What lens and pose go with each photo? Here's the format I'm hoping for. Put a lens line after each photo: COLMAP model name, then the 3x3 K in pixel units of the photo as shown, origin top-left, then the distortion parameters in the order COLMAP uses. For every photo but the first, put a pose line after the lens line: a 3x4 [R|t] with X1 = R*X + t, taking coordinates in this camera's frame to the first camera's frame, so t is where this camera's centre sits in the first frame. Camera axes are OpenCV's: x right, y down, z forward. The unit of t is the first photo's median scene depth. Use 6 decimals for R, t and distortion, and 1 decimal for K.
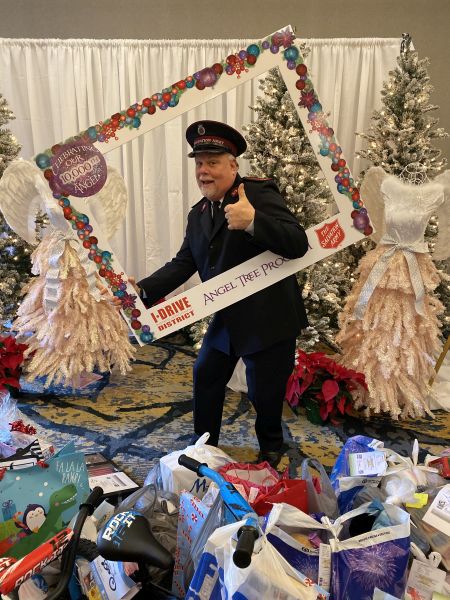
lens RADIAL K [[458.1, 0, 225.0], [0, 458.1, 300.0], [0, 0, 1]] dist [0.001821, -0.001717]
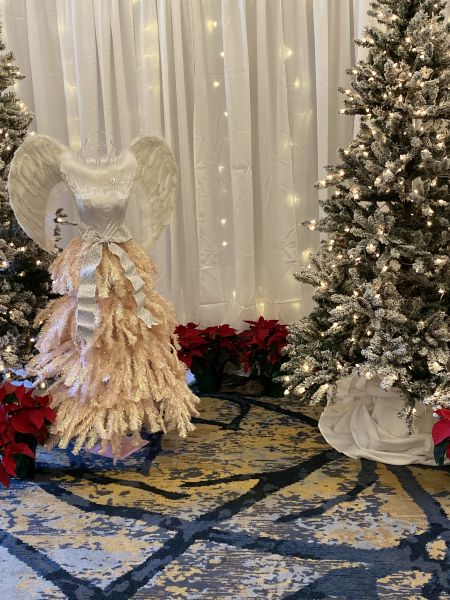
lens RADIAL K [[776.0, 0, 221.2], [0, 776.0, 302.1], [0, 0, 1]] dist [0.108208, -0.280849]
pose [[0.996455, -0.041352, -0.073258, -0.080709], [0.036770, 0.997346, -0.062834, 0.042856], [0.075662, 0.059918, 0.995332, -0.180714]]
